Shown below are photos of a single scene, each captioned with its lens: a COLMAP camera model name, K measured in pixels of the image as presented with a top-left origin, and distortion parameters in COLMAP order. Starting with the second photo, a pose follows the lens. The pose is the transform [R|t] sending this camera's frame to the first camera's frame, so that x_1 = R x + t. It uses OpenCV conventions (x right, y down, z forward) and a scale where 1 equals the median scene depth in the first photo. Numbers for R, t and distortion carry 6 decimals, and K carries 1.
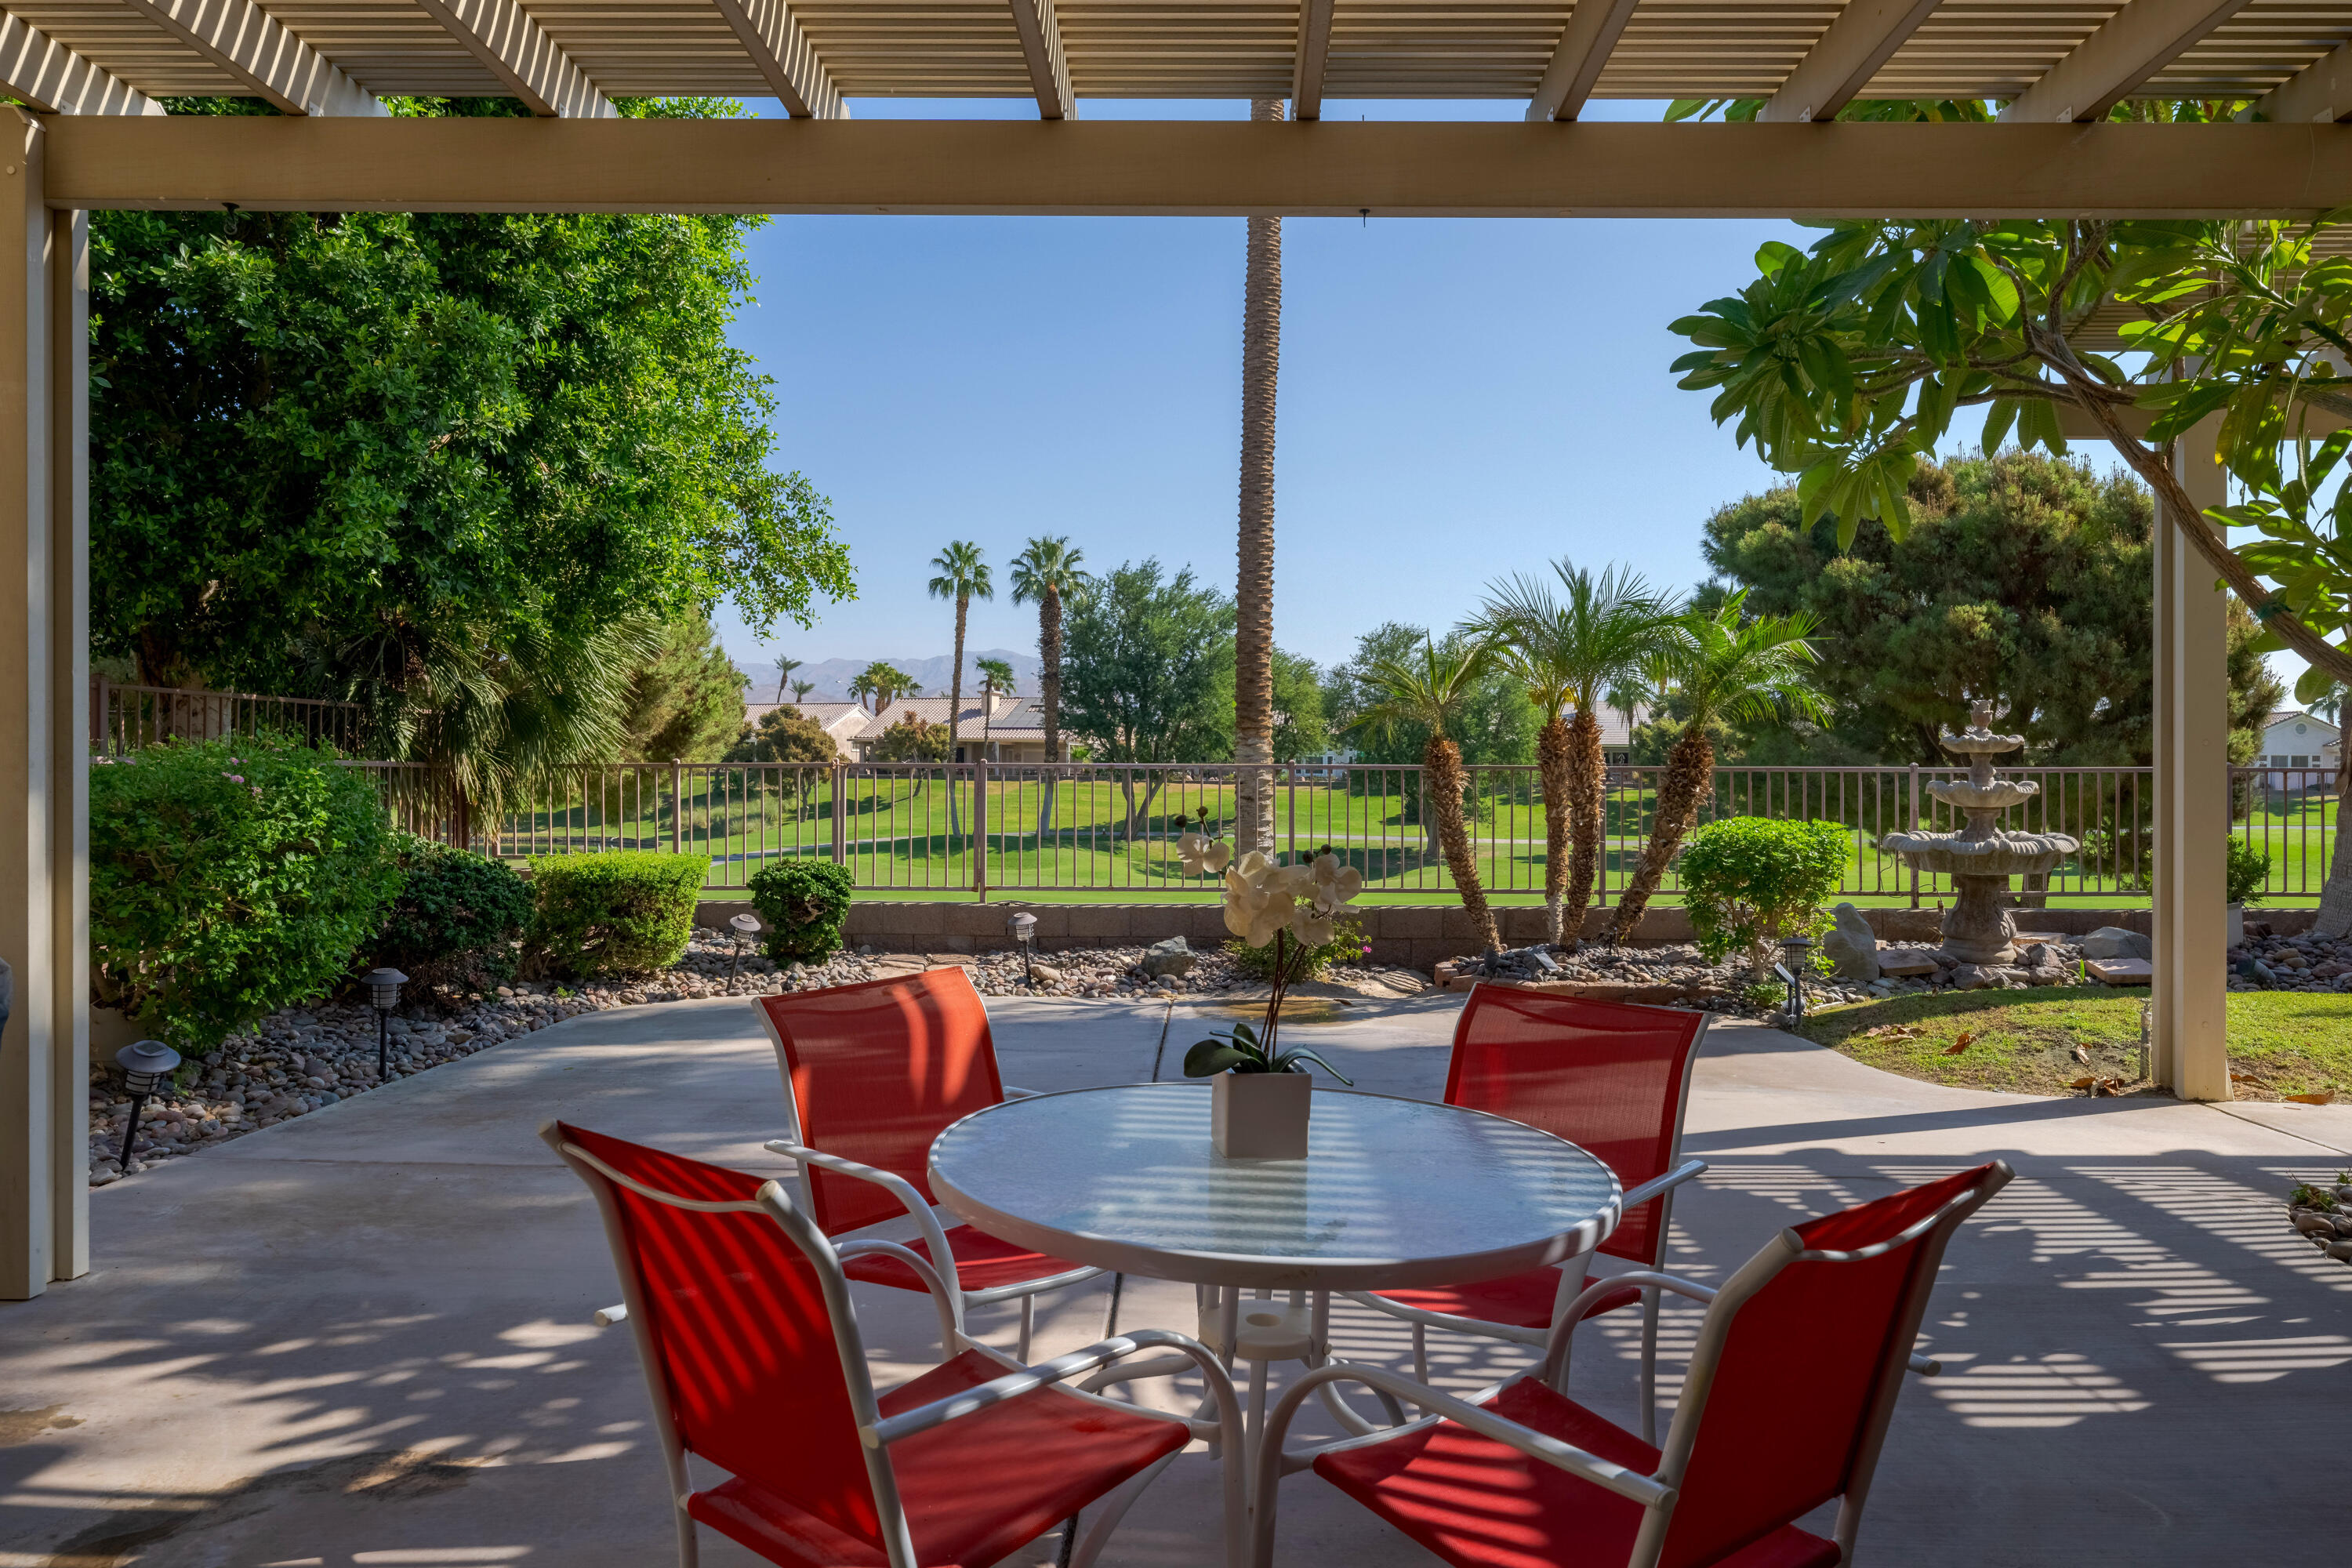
lens RADIAL K [[1517.2, 0, 1168.7], [0, 1517.2, 771.1], [0, 0, 1]] dist [0.011388, 0.000342]
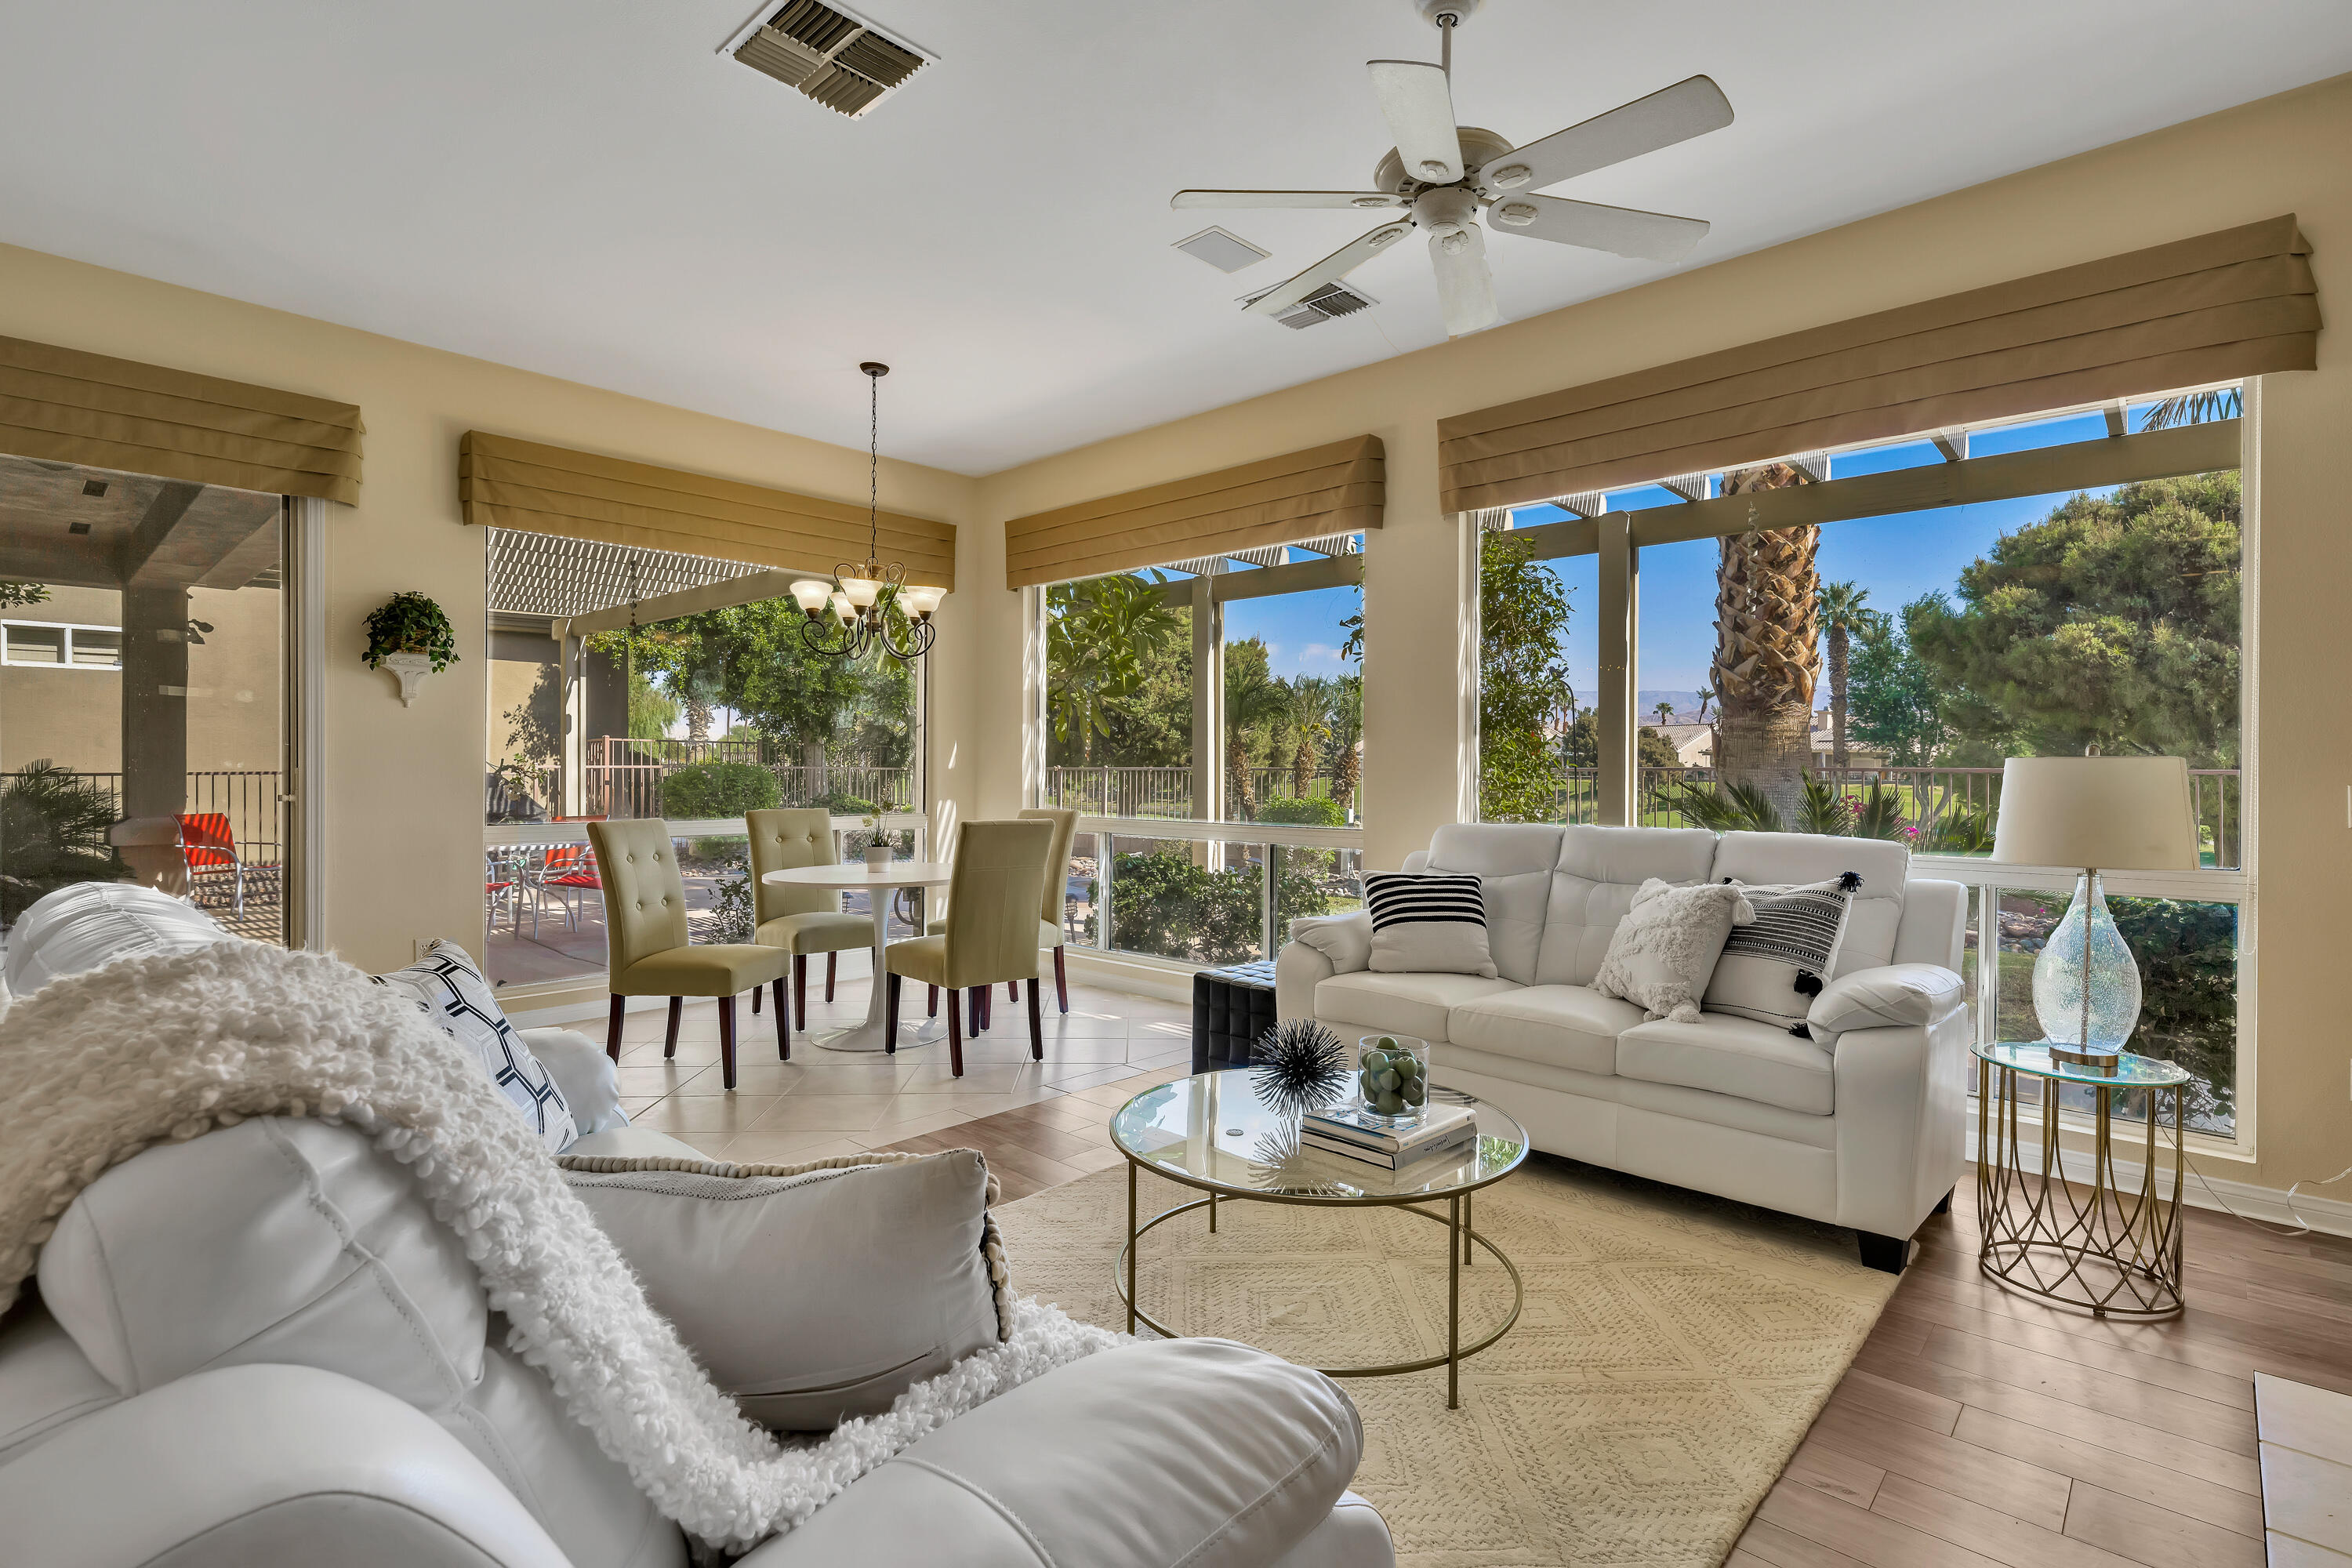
lens RADIAL K [[1110.7, 0, 1188.2], [0, 1110.7, 769.5], [0, 0, 1]] dist [0.003249, 0.000079]
pose [[0.749691, -0.002901, -0.661782, 0.576196], [-0.001315, 0.999982, -0.005873, 0.003506], [0.661787, 0.005273, 0.749673, -0.042448]]
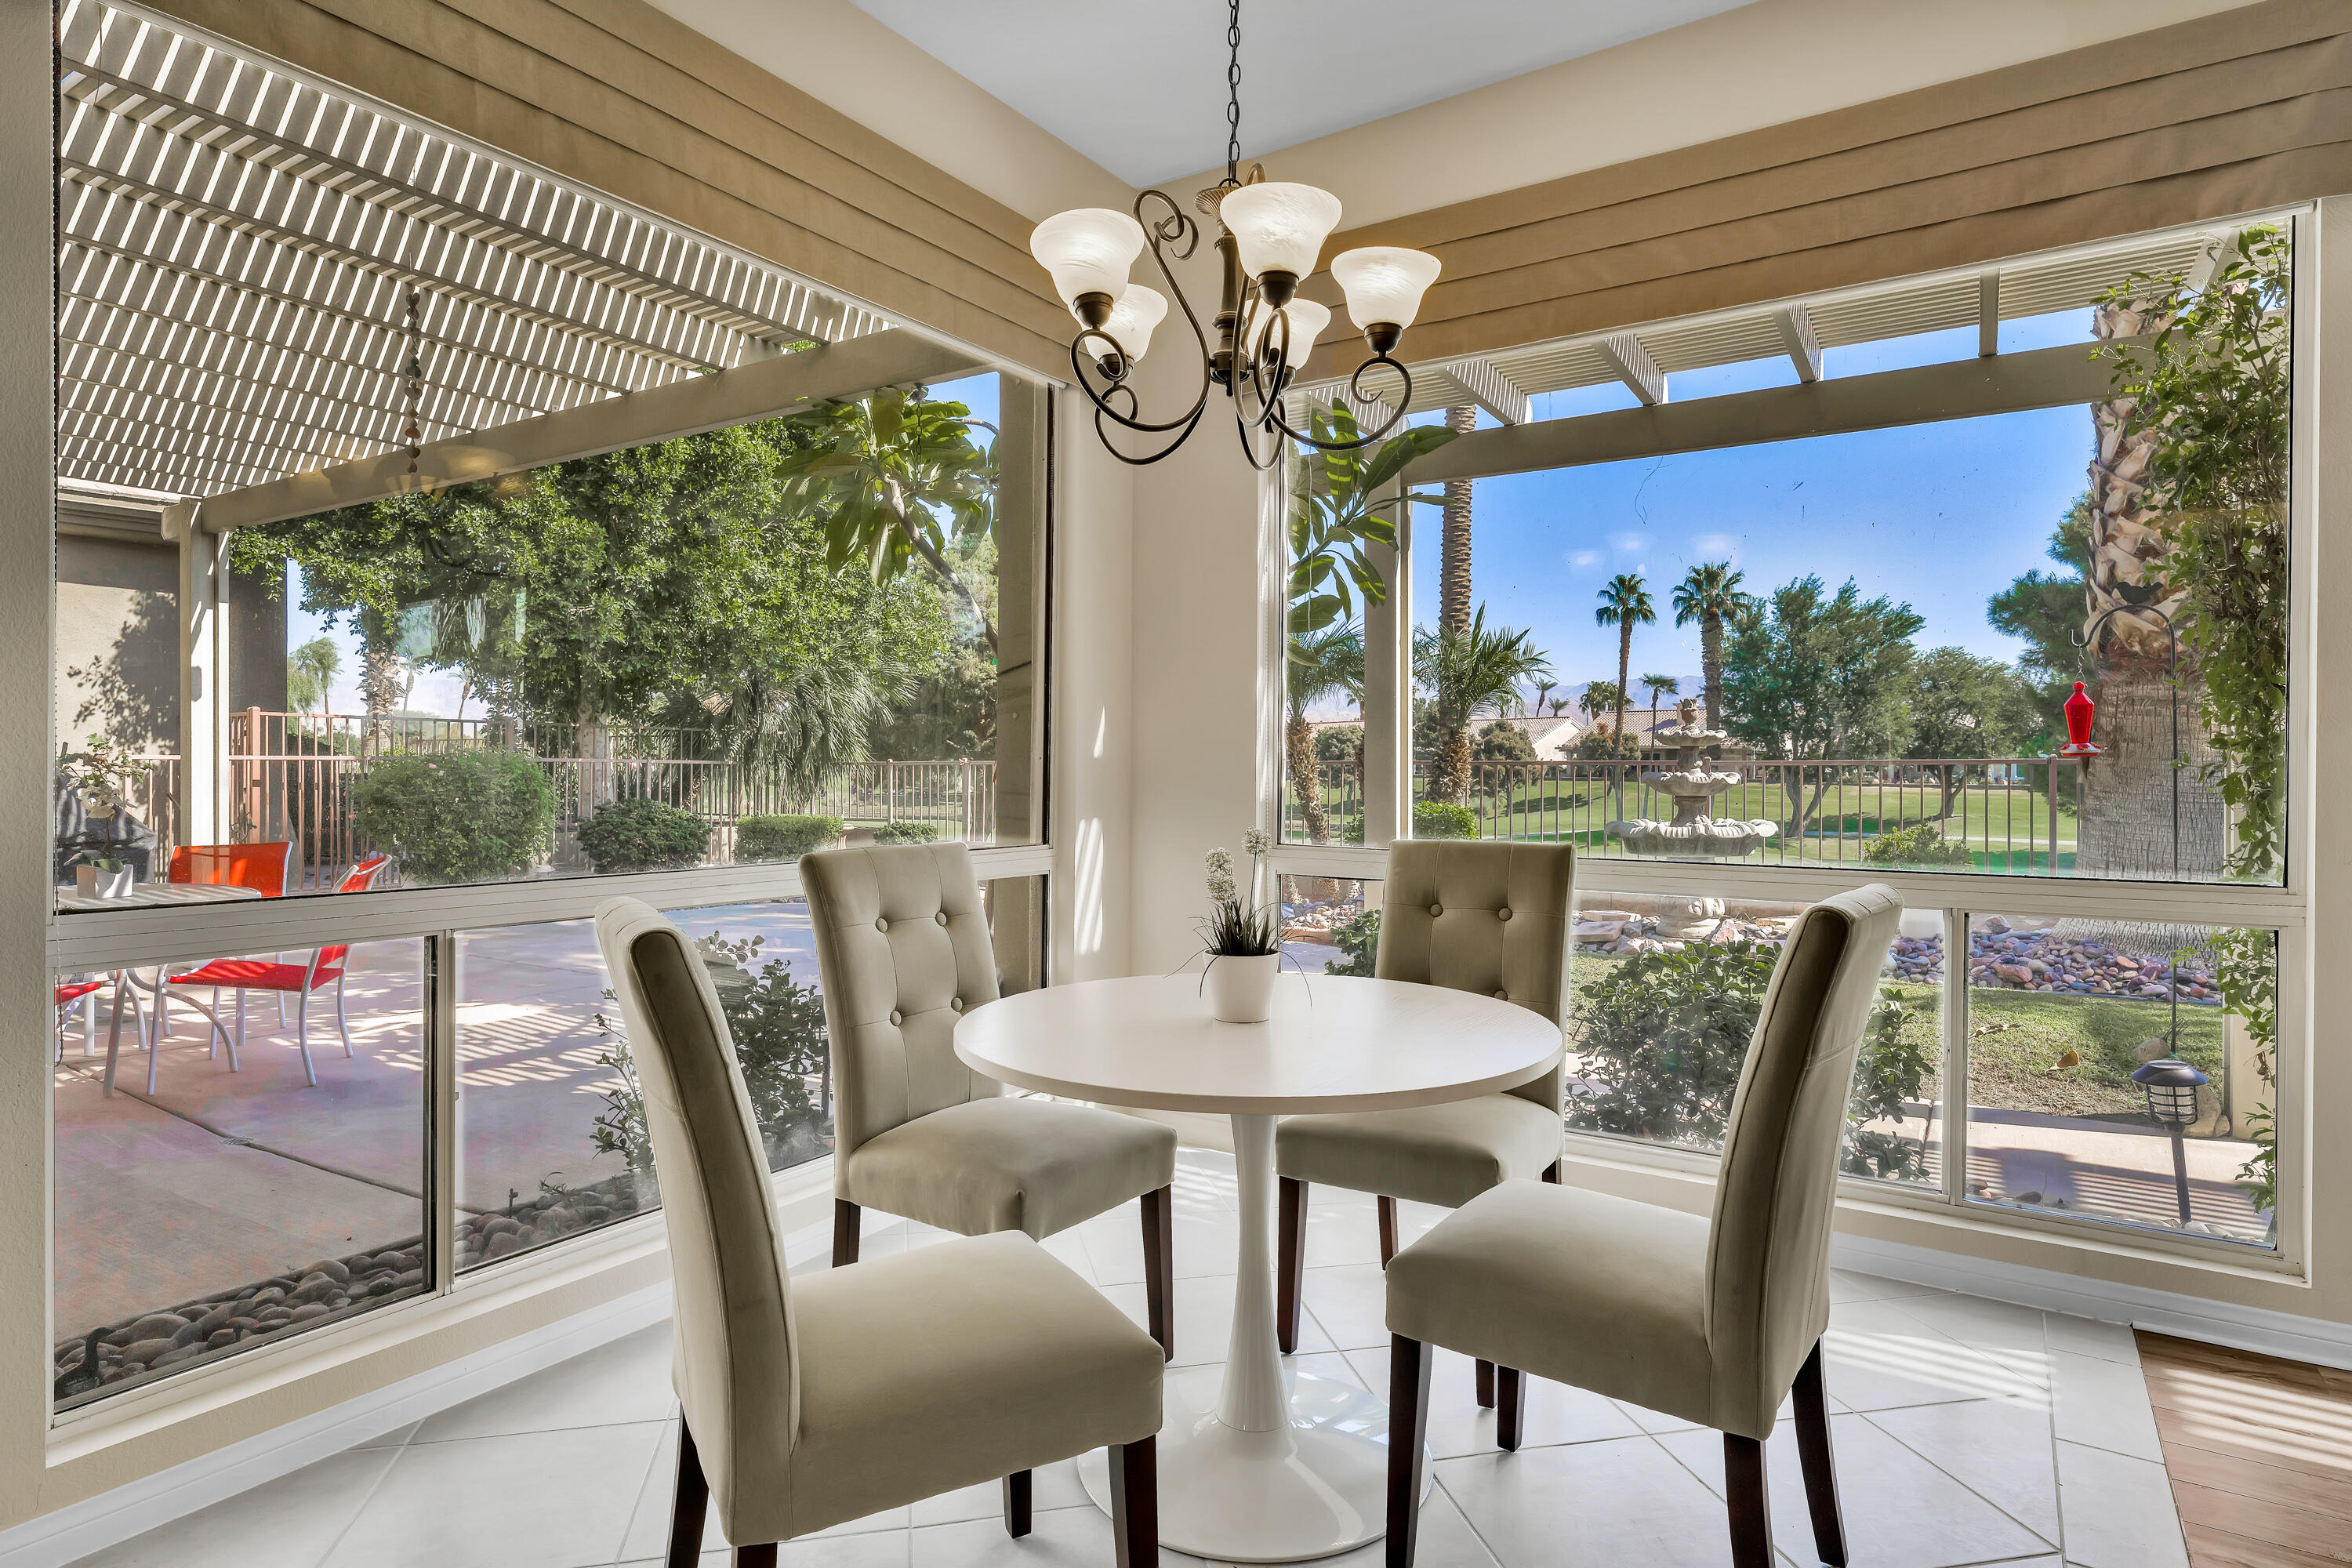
lens RADIAL K [[1270.7, 0, 1187.6], [0, 1270.7, 771.2], [0, 0, 1]] dist [0.002969, -0.002867]
pose [[0.853762, -0.000883, -0.520662, 0.378680], [-0.000721, 0.999996, -0.002878, 0.004649], [0.520663, 0.002832, 0.853758, 0.013652]]
